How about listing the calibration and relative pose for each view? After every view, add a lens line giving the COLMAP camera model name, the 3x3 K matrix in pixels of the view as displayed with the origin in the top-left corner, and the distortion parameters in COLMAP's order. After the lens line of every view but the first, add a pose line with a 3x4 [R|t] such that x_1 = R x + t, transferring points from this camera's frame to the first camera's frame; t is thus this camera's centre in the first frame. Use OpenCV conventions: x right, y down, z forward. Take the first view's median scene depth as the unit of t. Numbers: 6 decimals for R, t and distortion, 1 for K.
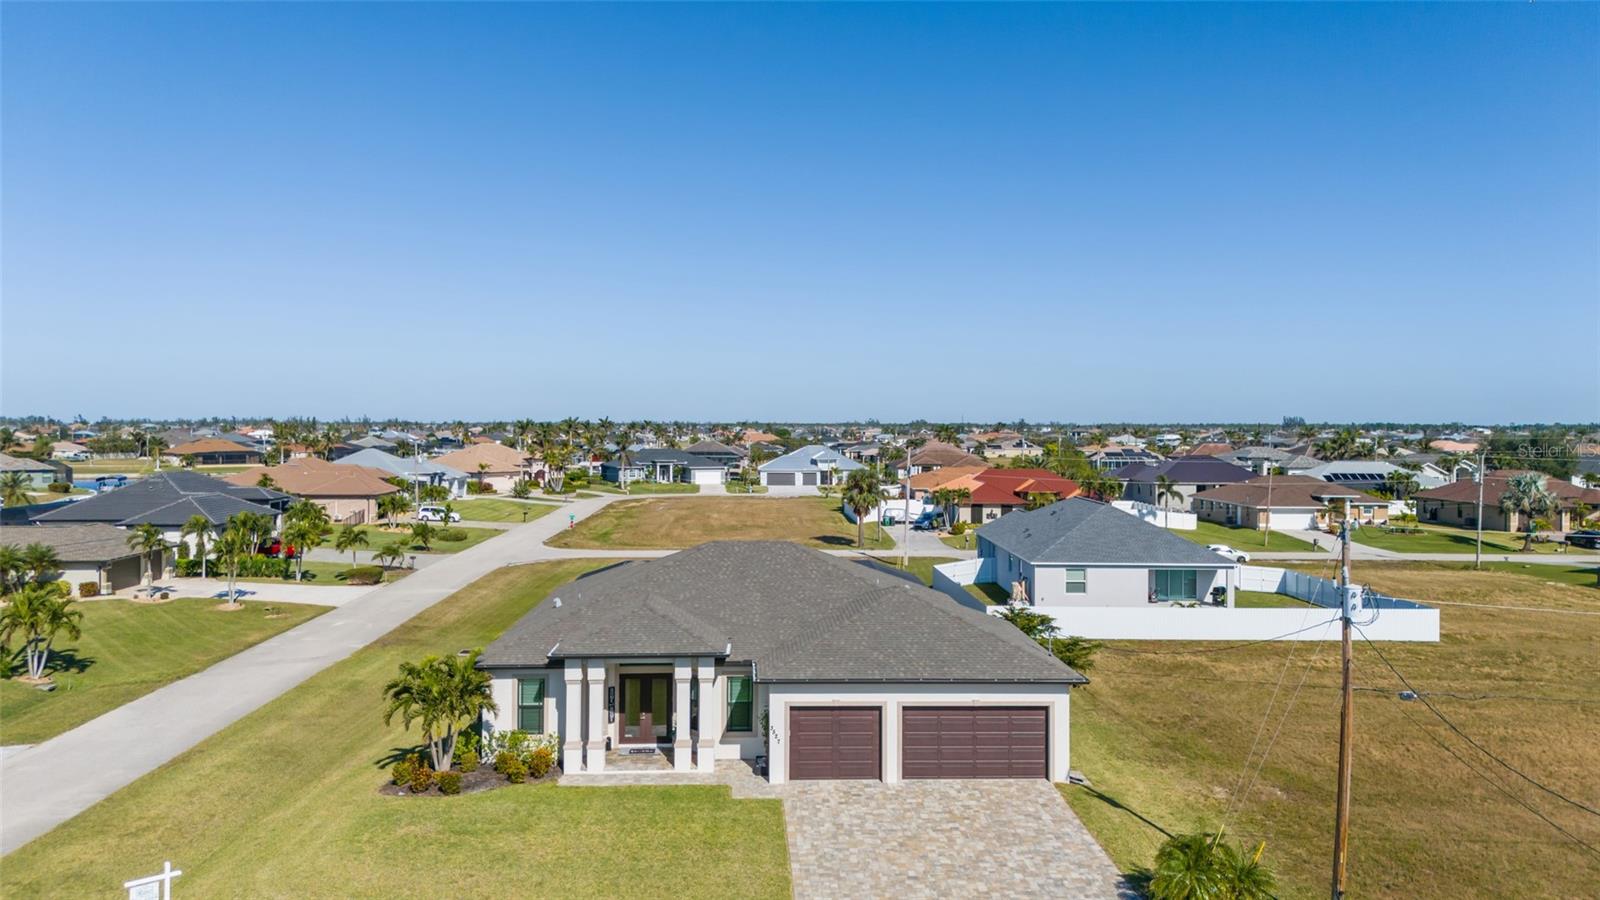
lens RADIAL K [[1189.4, 0, 802.8], [0, 1189.4, 443.6], [0, 0, 1]] dist [0.064556, -0.053717]
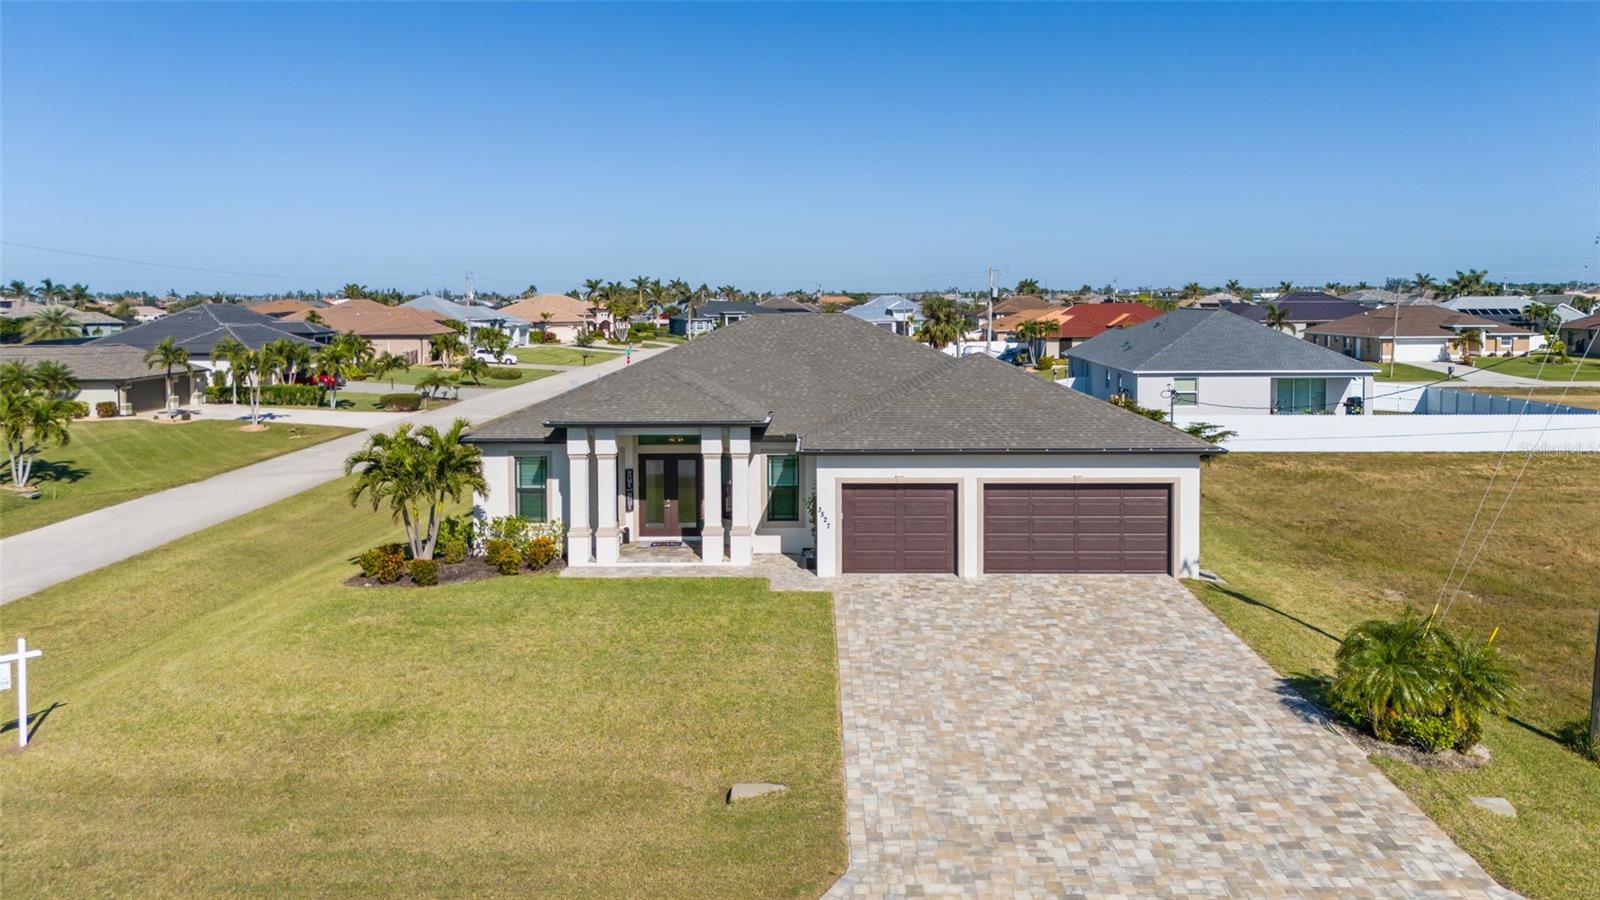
lens RADIAL K [[1200.2, 0, 804.5], [0, 1200.2, 376.7], [0, 0, 1]] dist [0.069032, -0.061076]
pose [[0.997964, -0.005532, -0.063536, 0.015322], [0.008737, 0.998697, 0.050280, 0.107075], [0.063175, -0.050732, 0.996712, 0.196210]]
